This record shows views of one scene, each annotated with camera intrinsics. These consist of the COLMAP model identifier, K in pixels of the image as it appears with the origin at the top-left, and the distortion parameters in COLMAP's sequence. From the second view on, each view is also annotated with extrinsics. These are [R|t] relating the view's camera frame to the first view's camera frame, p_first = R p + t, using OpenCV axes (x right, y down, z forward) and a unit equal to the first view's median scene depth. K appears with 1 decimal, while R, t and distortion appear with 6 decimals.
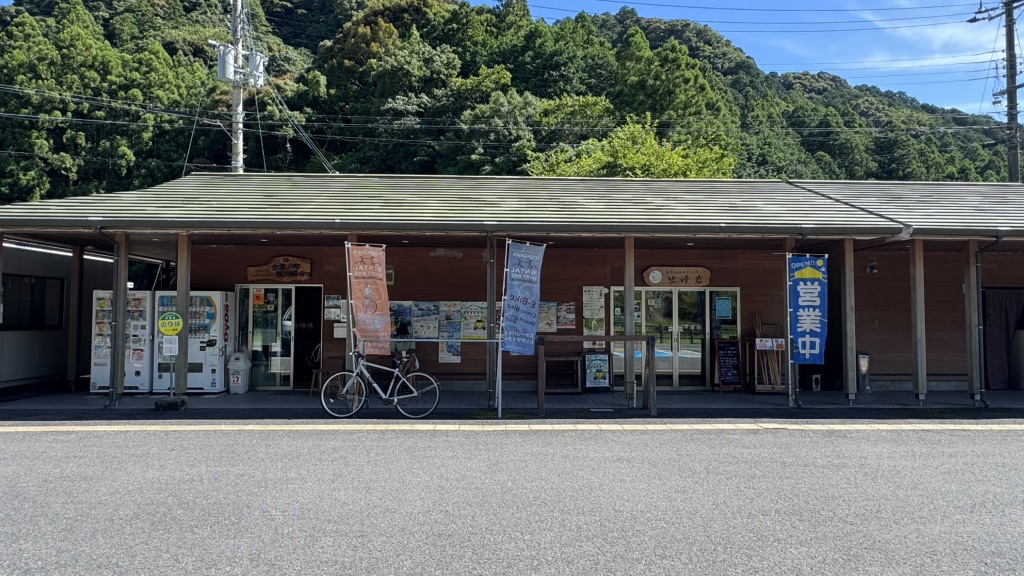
lens RADIAL K [[613.7, 0, 509.8], [0, 613.7, 292.5], [0, 0, 1]] dist [-0.001842, -0.002181]
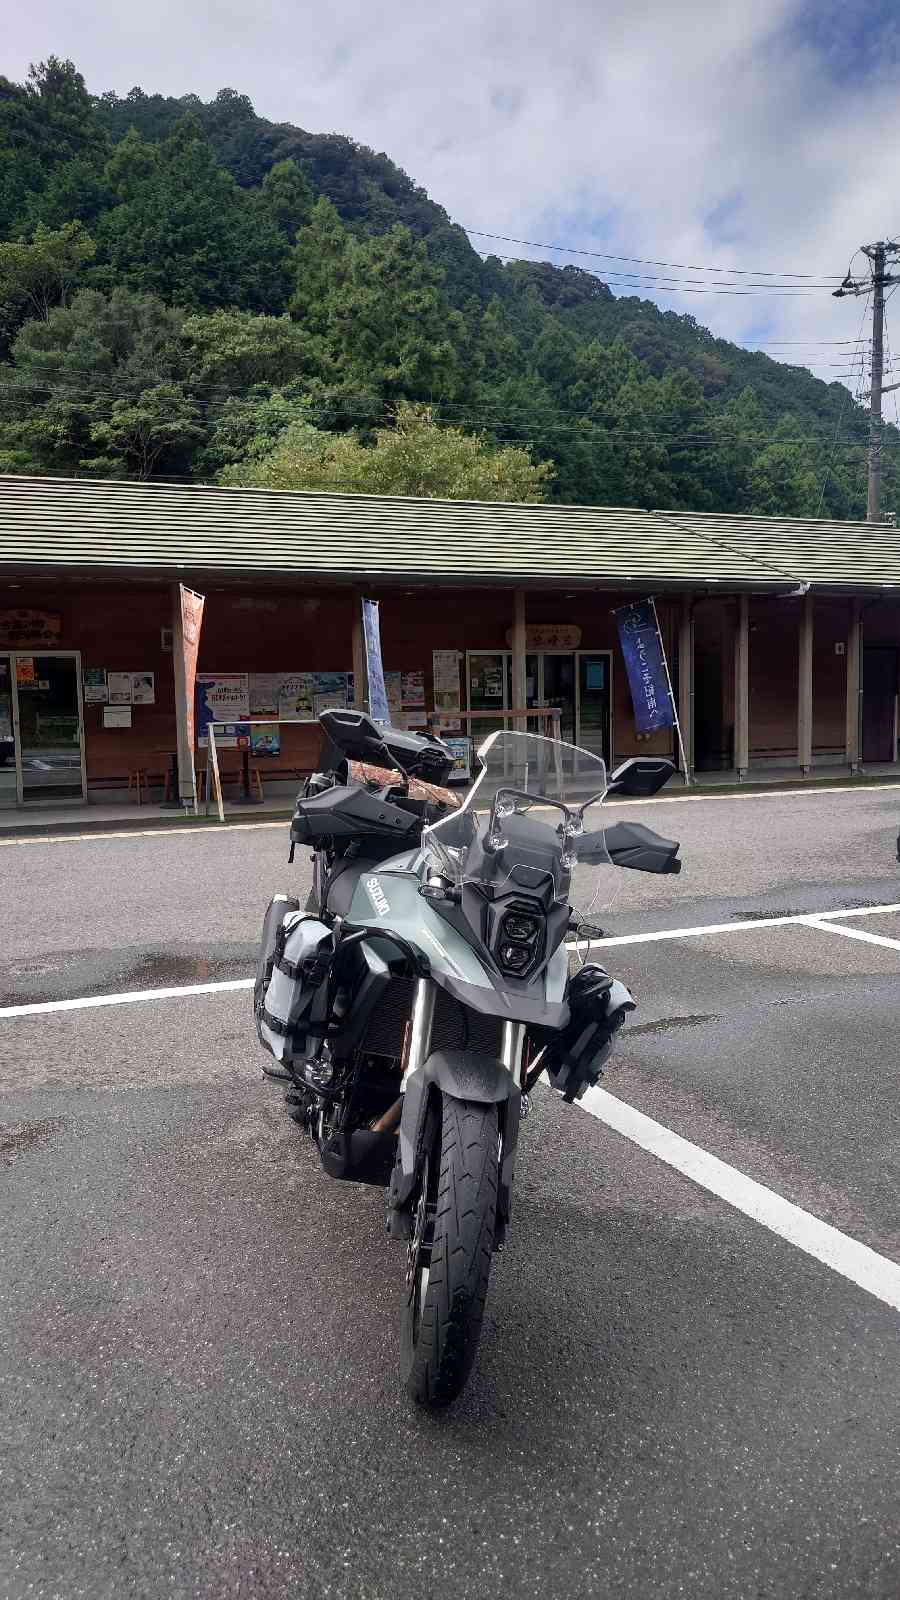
lens RADIAL K [[1129.6, 0, 443.6], [0, 1129.6, 805.3], [0, 0, 1]] dist [-0.004983, 0.000947]
pose [[0.933689, -0.056129, 0.353658, -0.361364], [0.008003, 0.990663, 0.136099, -0.009573], [-0.357995, -0.124244, 0.925420, -0.314091]]
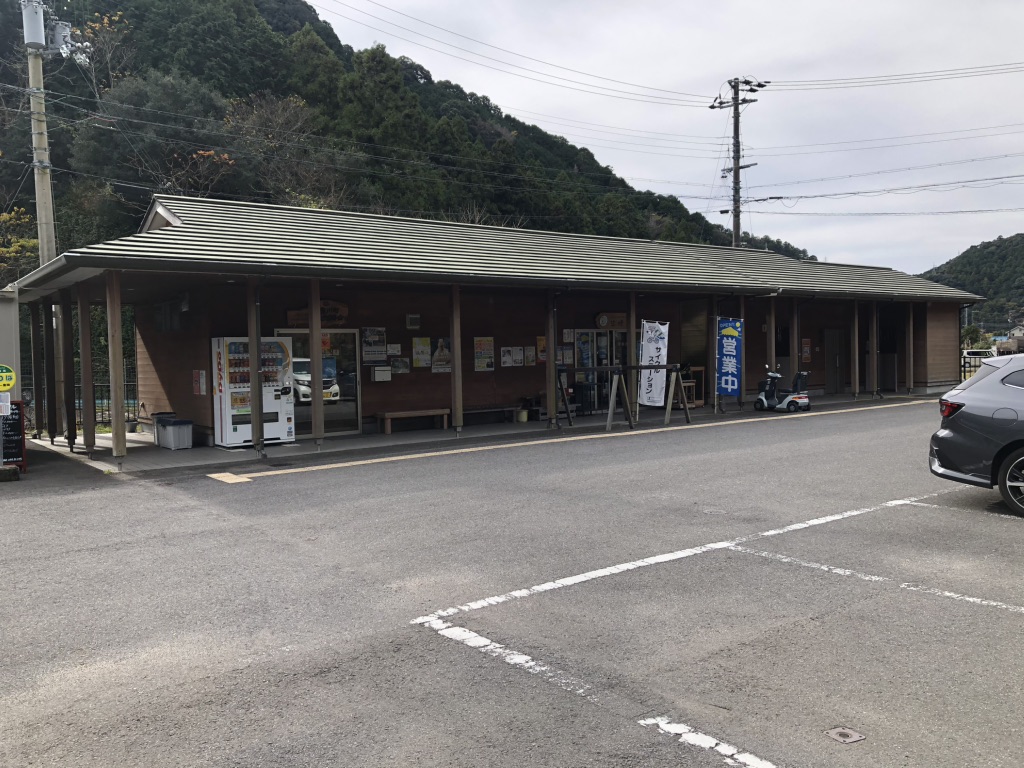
lens RADIAL K [[831.3, 0, 512.0], [0, 831.3, 384.0], [0, 0, 1]] dist [0.009371, -0.005615]
pose [[0.817401, -0.046841, 0.574162, -0.837482], [0.009307, 0.997632, 0.068139, -0.012318], [-0.575994, -0.050353, 0.815901, -0.239492]]
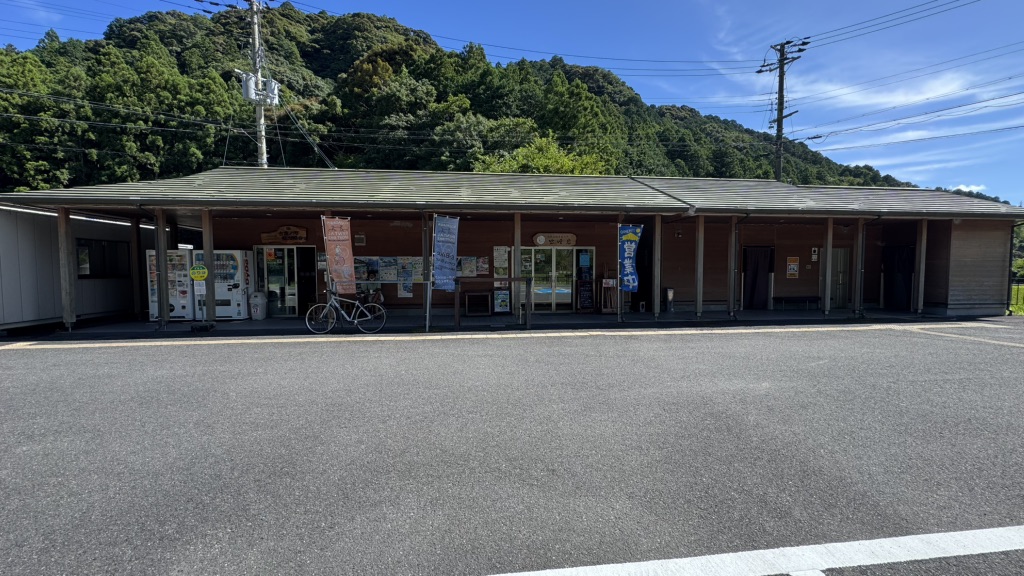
lens RADIAL K [[403.7, 0, 512.9], [0, 403.7, 290.7], [0, 0, 1]] dist [-0.002541, -0.000677]
pose [[0.996803, -0.011626, 0.079052, 0.083661], [0.004058, 0.995447, 0.095226, 0.004598], [-0.079799, -0.094601, 0.992312, -0.005061]]
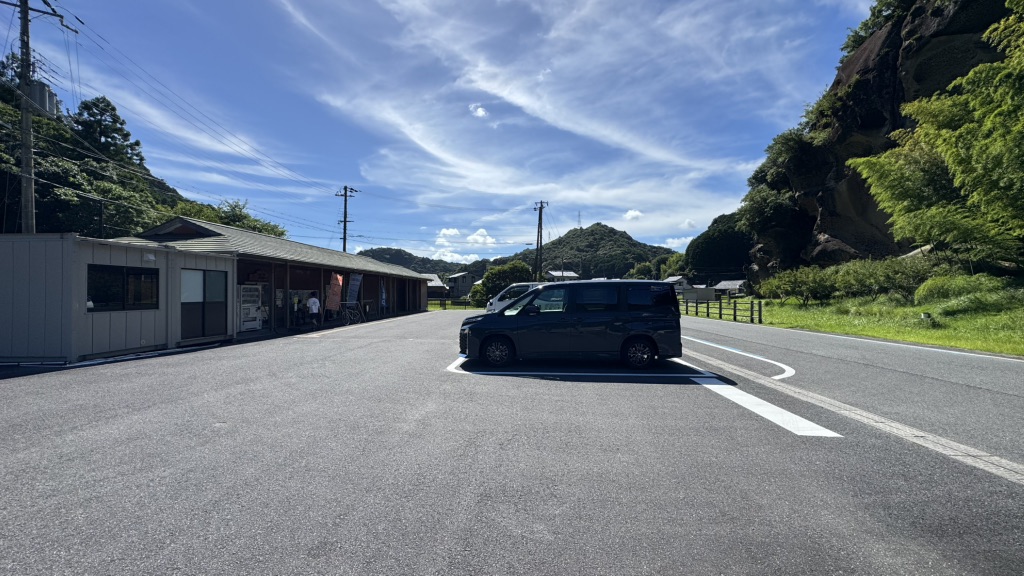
lens RADIAL K [[403.7, 0, 512.9], [0, 403.7, 290.7], [0, 0, 1]] dist [-0.002541, -0.000677]
pose [[0.088199, 0.001617, 0.996102, -1.714166], [-0.041247, 0.999147, 0.002030, -0.023700], [-0.995249, -0.041265, 0.088190, -0.087577]]
